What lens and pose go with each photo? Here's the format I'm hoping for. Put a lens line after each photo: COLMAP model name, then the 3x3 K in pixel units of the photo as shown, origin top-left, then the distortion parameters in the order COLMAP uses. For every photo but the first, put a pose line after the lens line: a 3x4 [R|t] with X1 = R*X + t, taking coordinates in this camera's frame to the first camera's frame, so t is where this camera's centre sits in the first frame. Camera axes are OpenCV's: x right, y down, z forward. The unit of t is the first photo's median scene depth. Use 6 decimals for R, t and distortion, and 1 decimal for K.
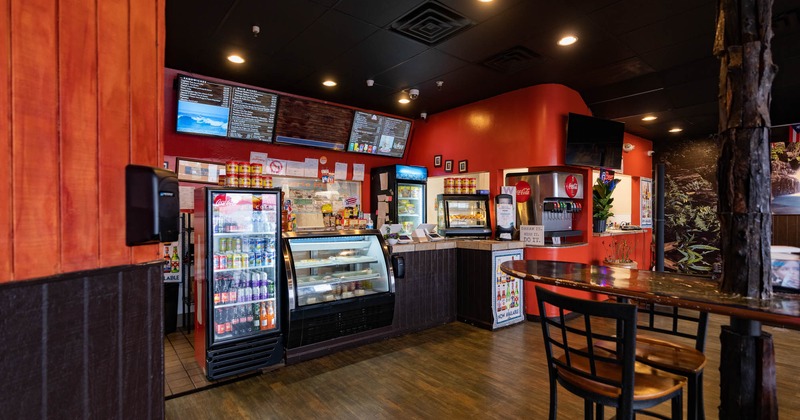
lens RADIAL K [[369.7, 0, 400.0], [0, 369.7, 210.0], [0, 0, 1]] dist [-0.017908, -0.000082]
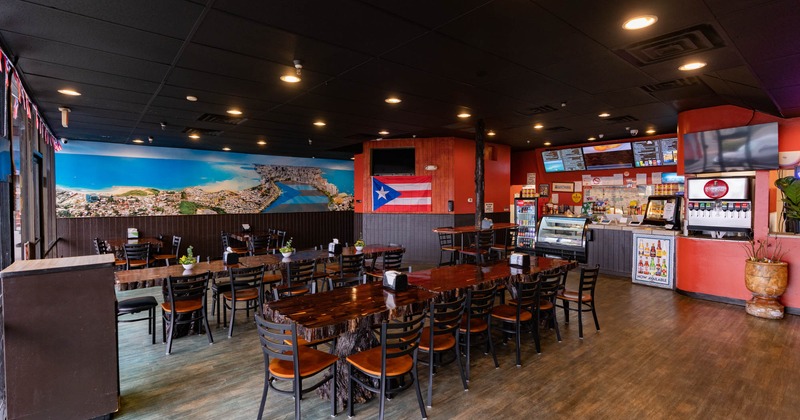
lens RADIAL K [[369.7, 0, 400.0], [0, 369.7, 210.0], [0, 0, 1]] dist [-0.017908, -0.000082]
pose [[0.015615, 0.032524, -0.999349, 1.576168], [0.009284, 0.999423, 0.032671, -0.042970], [0.999835, -0.009788, 0.015304, -0.021100]]
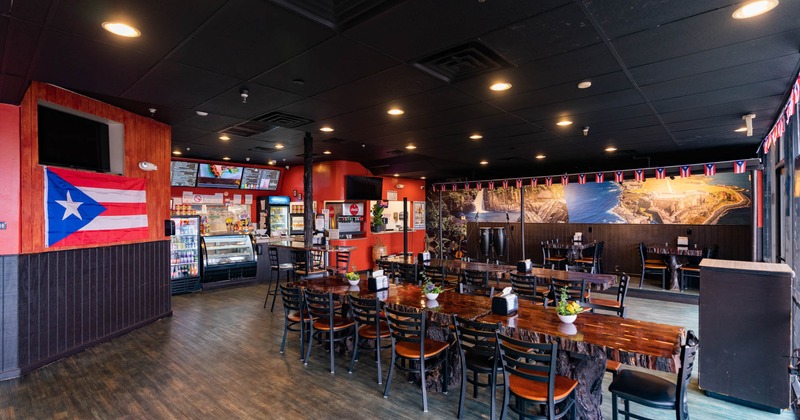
lens RADIAL K [[369.7, 0, 400.0], [0, 369.7, 210.0], [0, 0, 1]] dist [-0.017908, -0.000082]
pose [[0.984408, -0.003014, 0.175877, 0.347642], [0.003770, 0.999985, -0.003961, -0.051888], [-0.175862, 0.004562, 0.984404, -1.021858]]
